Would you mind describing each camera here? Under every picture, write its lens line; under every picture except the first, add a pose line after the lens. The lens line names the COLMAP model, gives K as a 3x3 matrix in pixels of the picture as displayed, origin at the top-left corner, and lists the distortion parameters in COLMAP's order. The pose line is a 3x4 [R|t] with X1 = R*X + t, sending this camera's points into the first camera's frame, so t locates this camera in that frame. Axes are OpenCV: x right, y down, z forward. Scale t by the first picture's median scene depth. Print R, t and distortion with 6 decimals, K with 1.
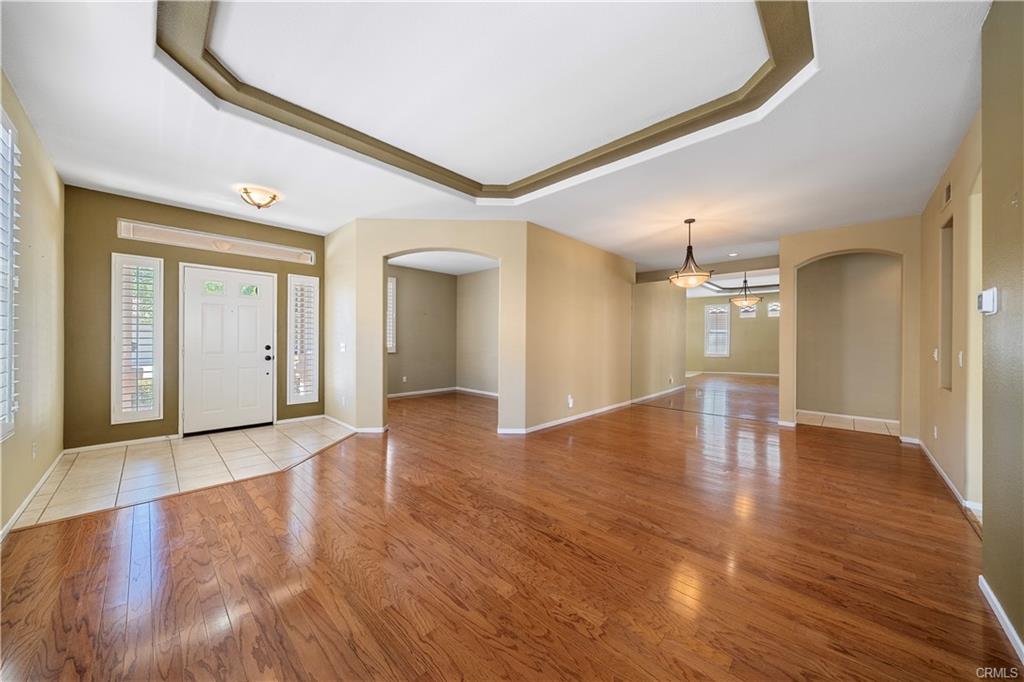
lens RADIAL K [[353.4, 0, 508.7], [0, 353.4, 336.2], [0, 0, 1]] dist [-0.003415, -0.000442]
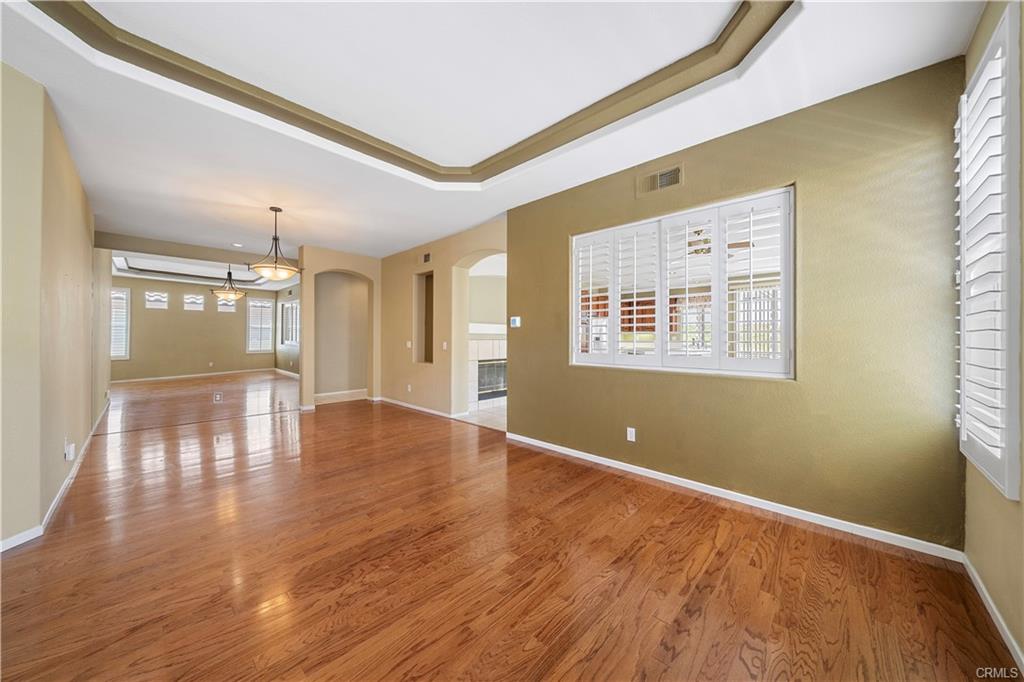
lens RADIAL K [[353.4, 0, 512.3], [0, 353.4, 337.2], [0, 0, 1]] dist [-0.003415, -0.000442]
pose [[-0.013241, -0.004032, 0.999904, -0.740201], [-0.015233, 0.999877, 0.003830, -0.000130], [-0.999796, -0.015181, -0.013301, 0.653878]]
